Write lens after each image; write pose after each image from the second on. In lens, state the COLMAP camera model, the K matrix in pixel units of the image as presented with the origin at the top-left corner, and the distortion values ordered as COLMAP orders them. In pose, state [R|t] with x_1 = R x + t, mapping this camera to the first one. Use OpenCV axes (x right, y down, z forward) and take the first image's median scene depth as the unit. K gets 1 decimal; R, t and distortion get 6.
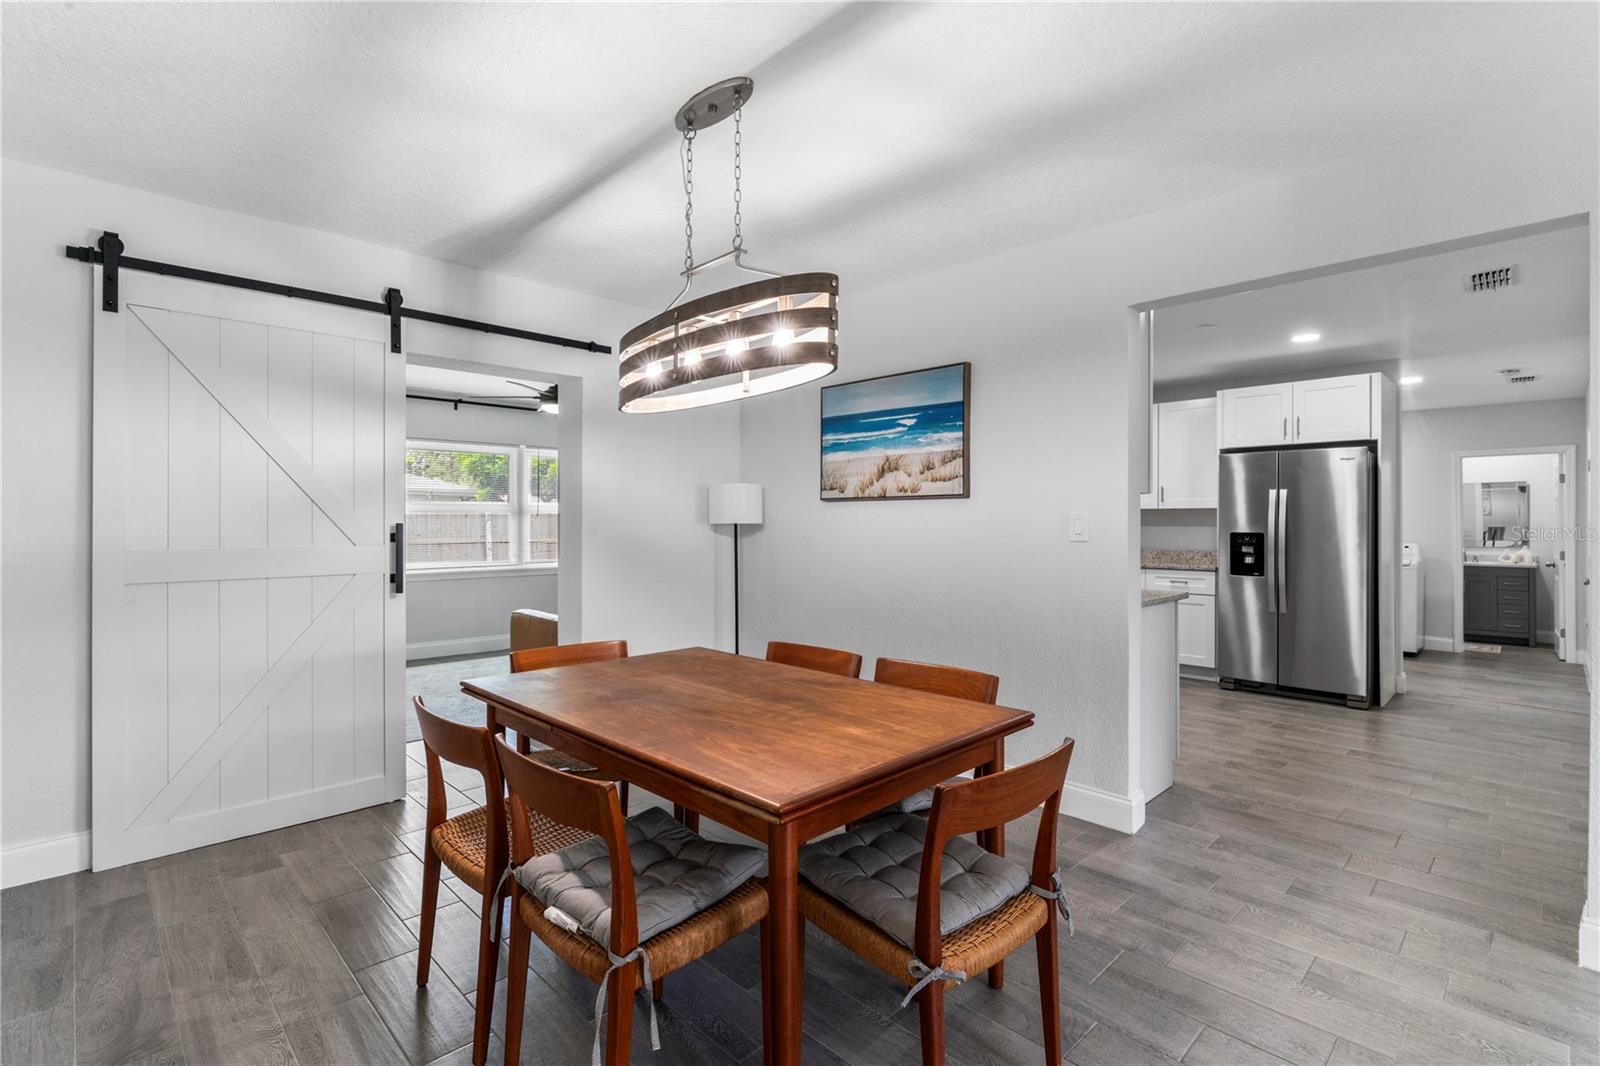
lens RADIAL K [[746.2, 0, 800.6], [0, 746.2, 524.8], [0, 0, 1]] dist [0.000173, 0.000015]
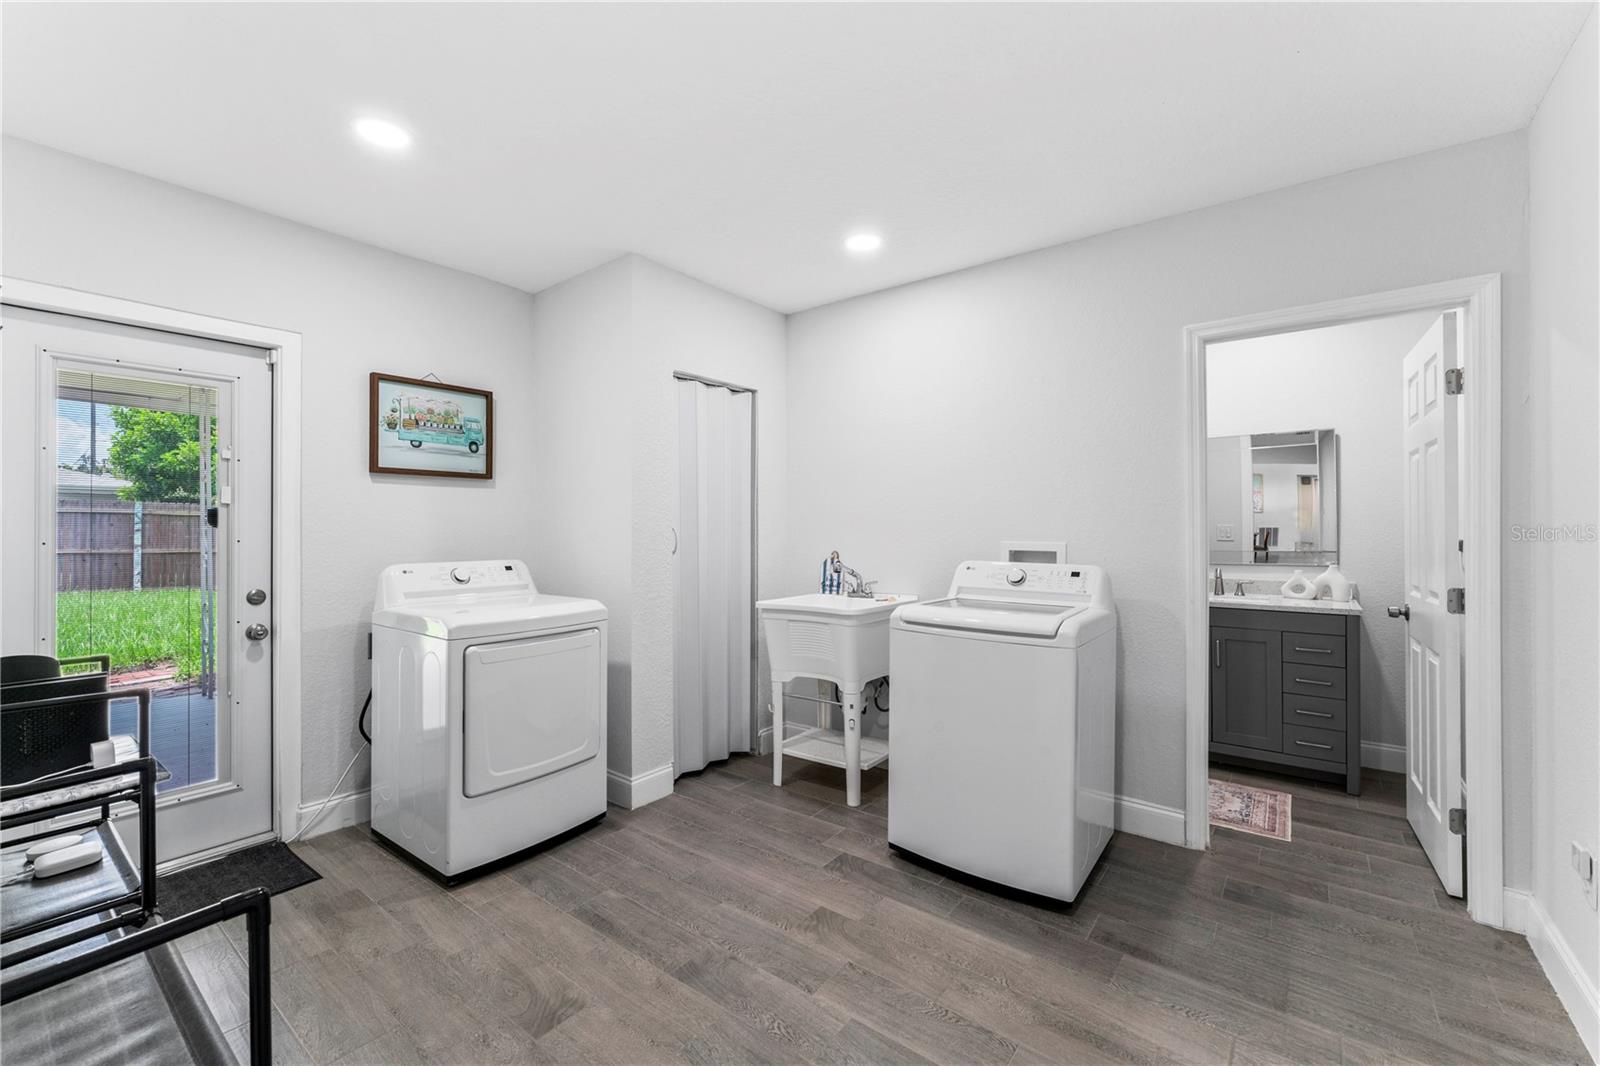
lens RADIAL K [[654.9, 0, 800.0], [0, 654.9, 533.0], [0, 0, 1]] dist [-0.000556, -0.000075]
pose [[0.990801, -0.001522, 0.135320, 0.592776], [0.000804, 0.999985, 0.005361, 0.006767], [-0.135326, -0.005203, 0.990787, 0.648414]]
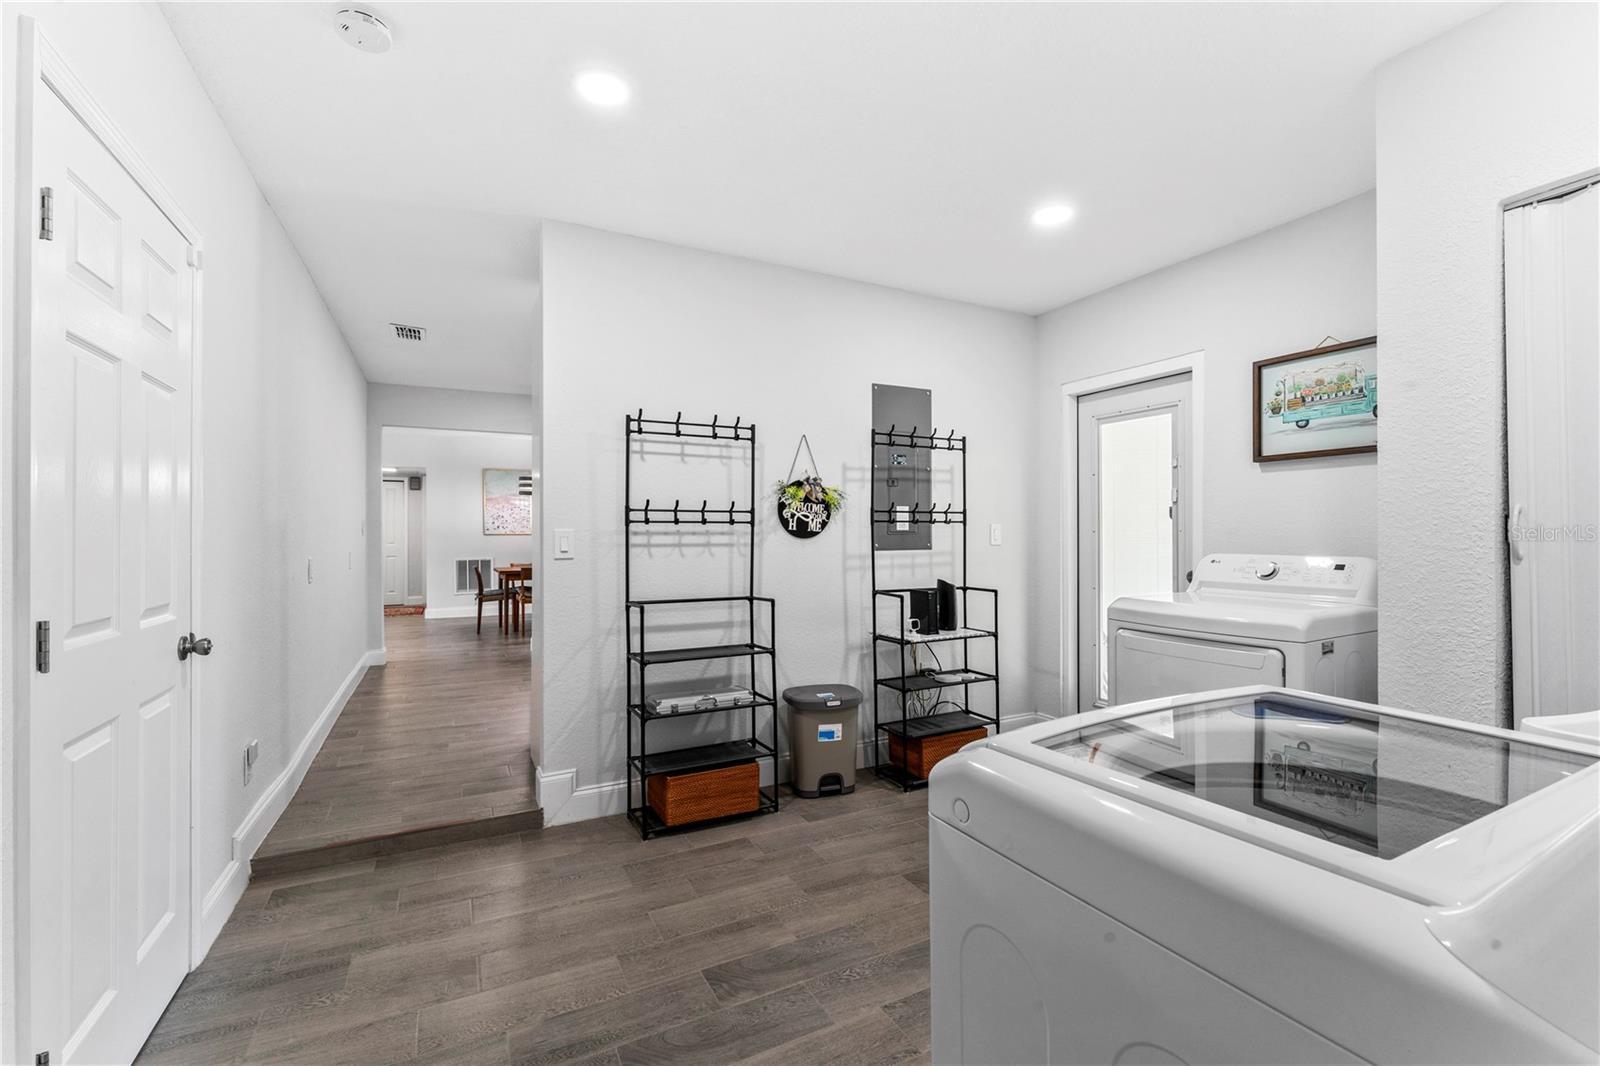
lens RADIAL K [[689.0, 0, 800.0], [0, 689.0, 533.0], [0, 0, 1]] dist [0.000541, 0.000040]
pose [[-0.295945, 0.009392, -0.955159, 1.076988], [0.009238, 0.999933, 0.006970, 0.011549], [0.955160, -0.006761, -0.296012, 1.147132]]
